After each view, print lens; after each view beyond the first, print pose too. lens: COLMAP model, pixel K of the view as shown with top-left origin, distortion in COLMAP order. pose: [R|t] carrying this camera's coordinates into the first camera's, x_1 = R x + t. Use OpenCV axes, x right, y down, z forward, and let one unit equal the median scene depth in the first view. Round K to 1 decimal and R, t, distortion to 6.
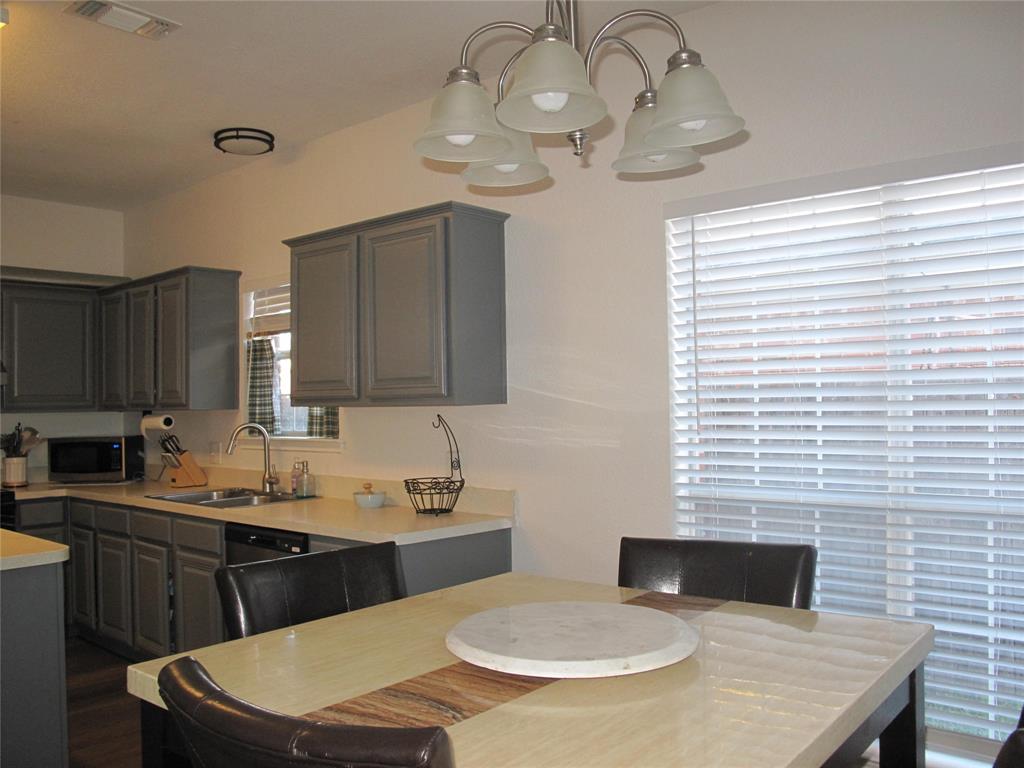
lens RADIAL K [[859.1, 0, 507.8], [0, 859.1, 385.5], [0, 0, 1]] dist [-0.093452, 0.013256]
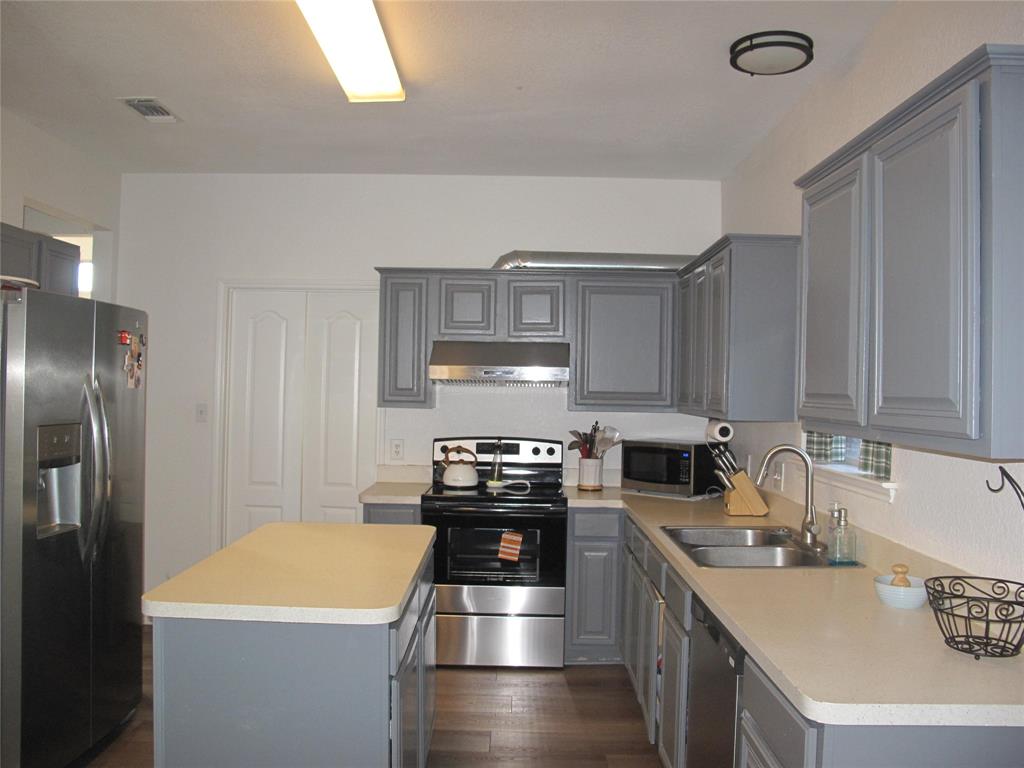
lens RADIAL K [[859.1, 0, 507.8], [0, 859.1, 385.5], [0, 0, 1]] dist [-0.093452, 0.013256]
pose [[0.648872, 0.026363, -0.760441, 0.082207], [-0.012701, 0.999636, 0.023818, -0.018440], [0.760792, -0.005796, 0.648970, 0.324278]]
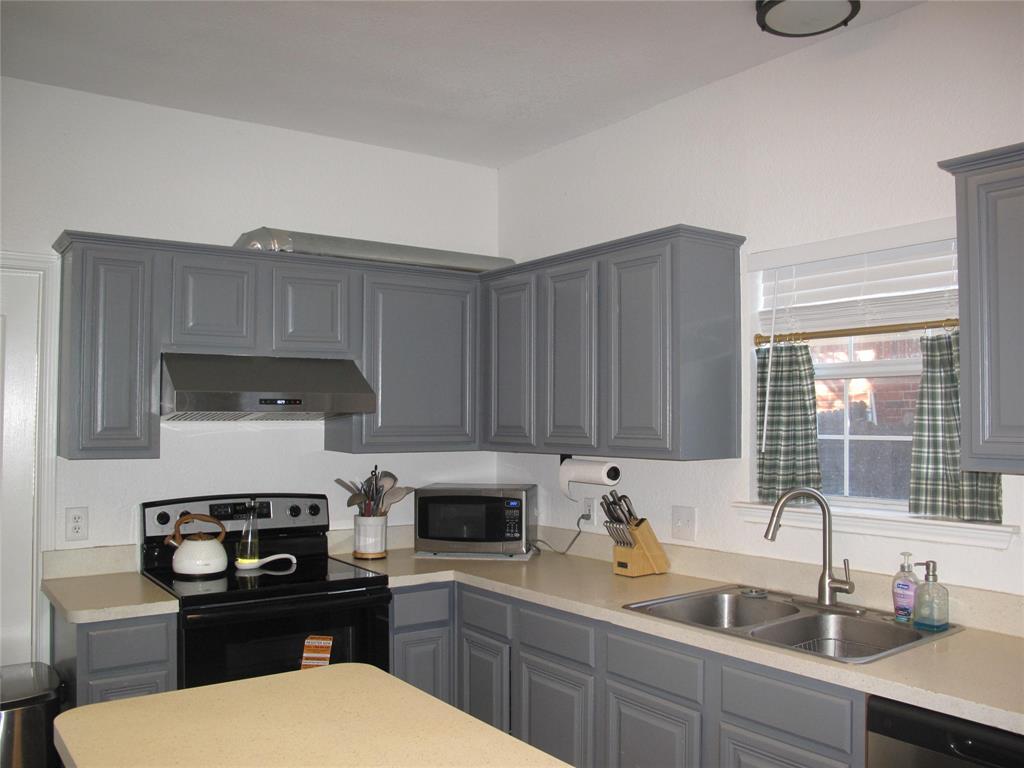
lens RADIAL K [[859.1, 0, 507.8], [0, 859.1, 385.5], [0, 0, 1]] dist [-0.093452, 0.013256]
pose [[0.972001, 0.007587, -0.234855, -0.333192], [-0.011442, 0.999821, -0.015055, -0.013722], [0.234698, 0.017321, 0.971914, 0.351241]]
